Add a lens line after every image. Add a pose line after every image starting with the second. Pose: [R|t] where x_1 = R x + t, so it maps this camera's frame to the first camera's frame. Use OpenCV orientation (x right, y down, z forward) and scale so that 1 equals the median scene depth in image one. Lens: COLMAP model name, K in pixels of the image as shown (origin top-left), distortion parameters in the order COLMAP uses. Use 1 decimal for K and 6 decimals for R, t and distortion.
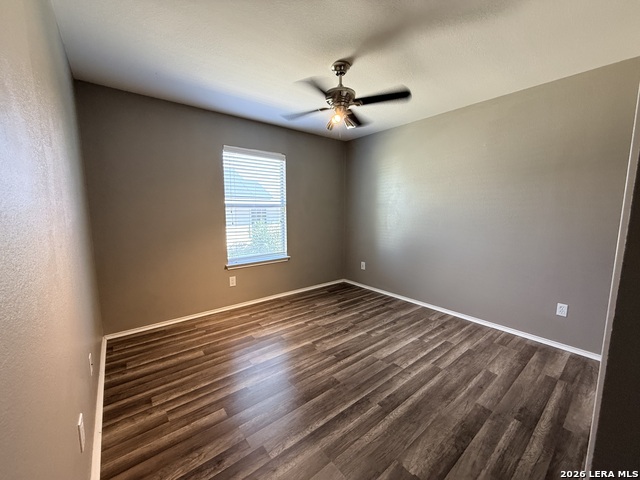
lens RADIAL K [[256.1, 0, 320.0], [0, 256.1, 239.5], [0, 0, 1]] dist [-0.000216, 0.000293]
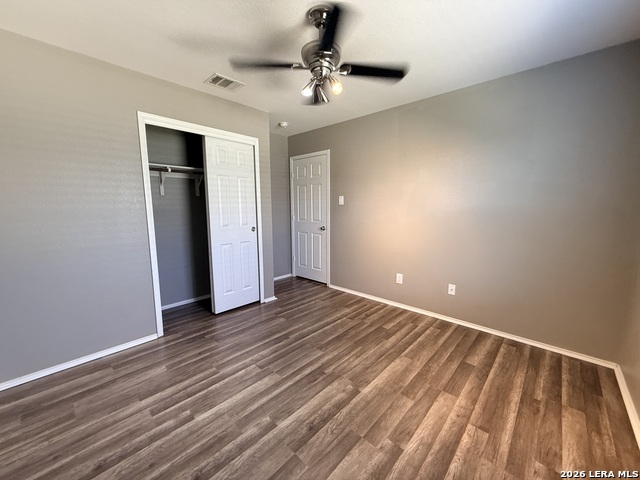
lens RADIAL K [[256.1, 0, 320.0], [0, 256.1, 239.5], [0, 0, 1]] dist [-0.000216, 0.000293]
pose [[-0.990147, 0.022667, -0.138182, 0.161824], [-0.012815, 0.968001, 0.250620, -0.177584], [0.139441, 0.249921, -0.958173, 1.509315]]
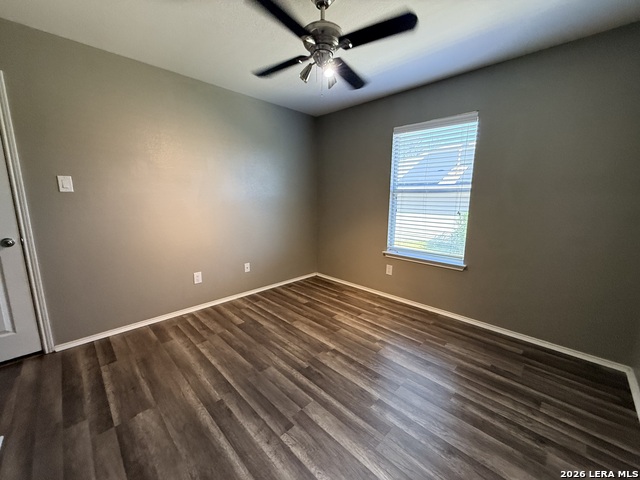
lens RADIAL K [[256.1, 0, 320.0], [0, 256.1, 239.5], [0, 0, 1]] dist [-0.000216, 0.000293]
pose [[0.112016, 0.167688, -0.979455, 0.723821], [-0.126094, 0.980090, 0.153376, -0.084239], [0.985674, 0.106323, 0.130931, 0.775435]]
